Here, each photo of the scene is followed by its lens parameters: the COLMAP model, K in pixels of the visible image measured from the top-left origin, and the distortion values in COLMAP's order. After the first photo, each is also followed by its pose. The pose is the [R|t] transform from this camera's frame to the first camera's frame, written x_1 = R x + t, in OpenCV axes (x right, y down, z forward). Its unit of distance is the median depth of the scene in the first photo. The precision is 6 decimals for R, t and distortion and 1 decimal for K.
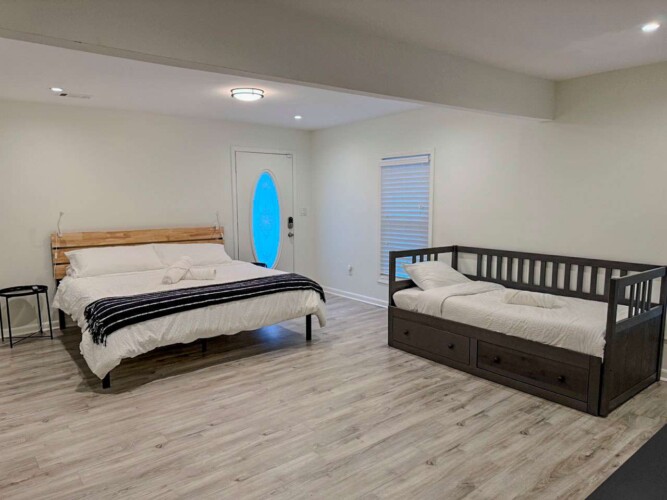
lens RADIAL K [[467.0, 0, 333.5], [0, 467.0, 250.0], [0, 0, 1]] dist [0.047080, -0.066311]
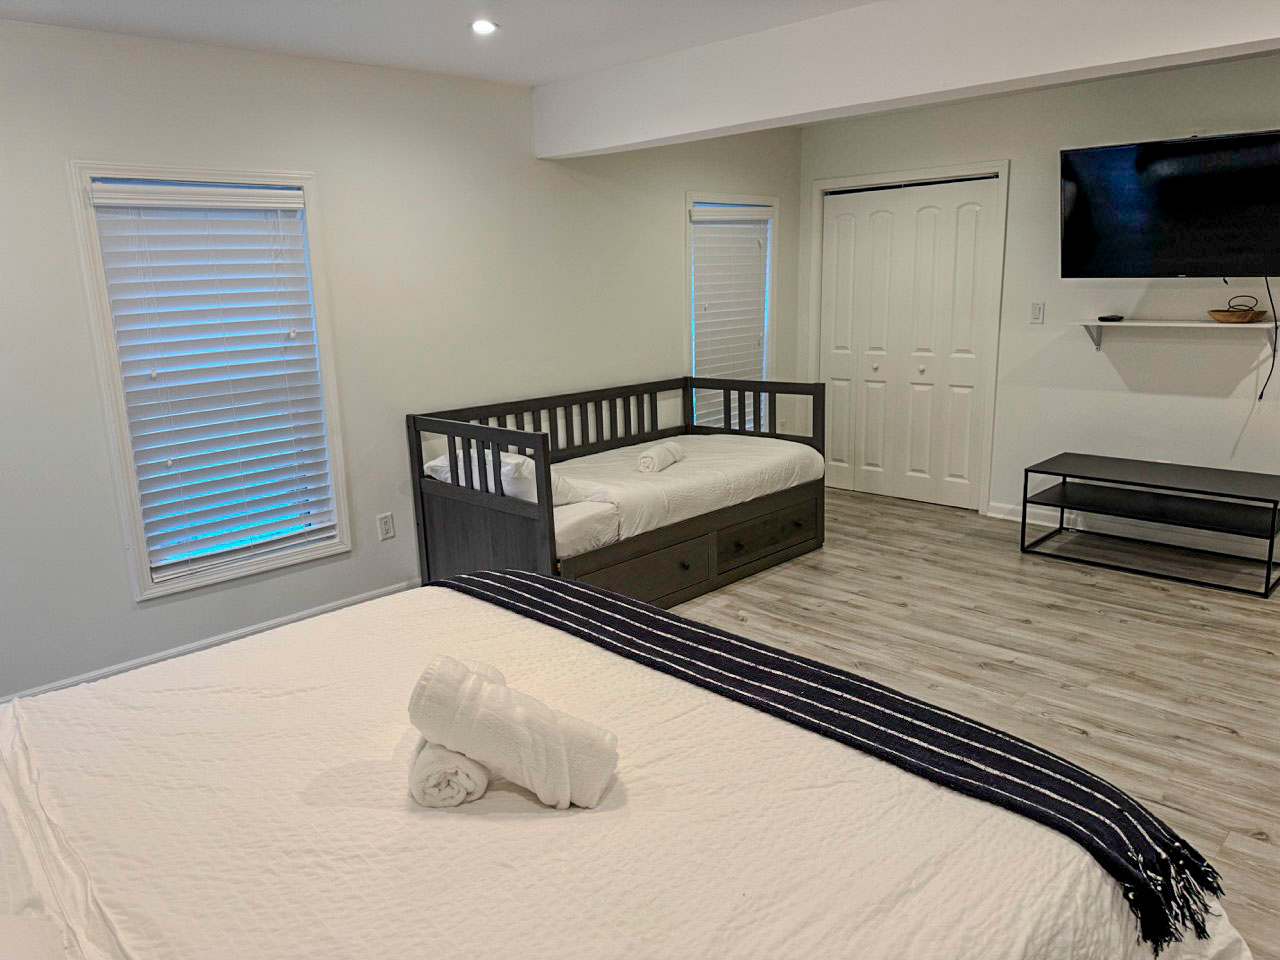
lens RADIAL K [[896.2, 0, 640.0], [0, 896.2, 480.0], [0, 0, 1]] dist [0.047080, -0.066311]
pose [[-0.096376, -0.213889, 0.972092, -0.811485], [0.145968, 0.963042, 0.226369, -0.150536], [-0.984584, 0.163711, -0.061593, 1.186062]]
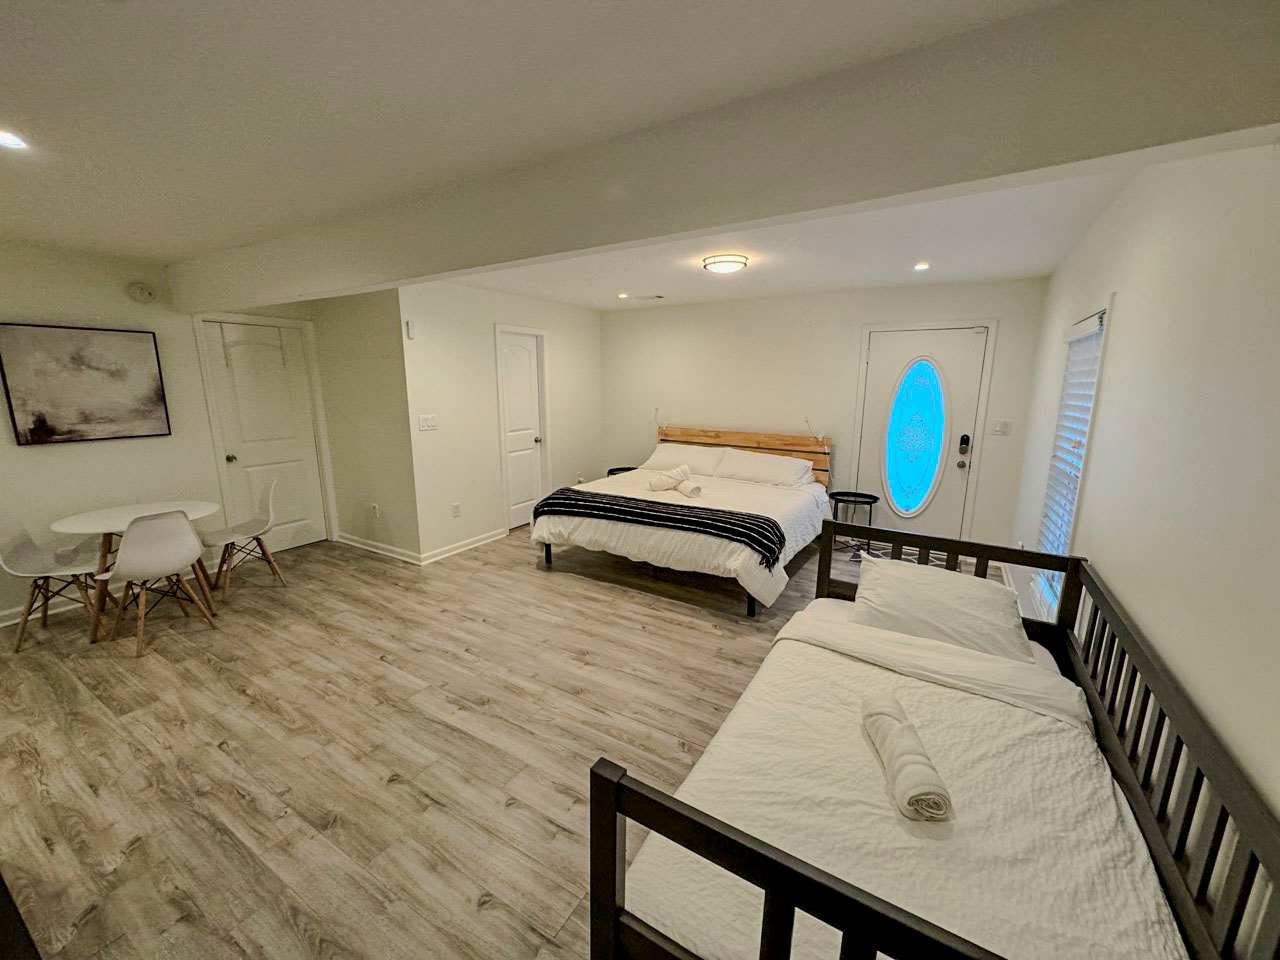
lens RADIAL K [[507.2, 0, 640.0], [0, 507.2, 480.0], [0, 0, 1]] dist [-0.001381, -0.000103]
pose [[0.339025, 0.190204, -0.921349, 0.692724], [-0.115962, 0.980329, 0.159709, -0.130873], [0.933603, 0.052696, 0.354412, 0.738133]]
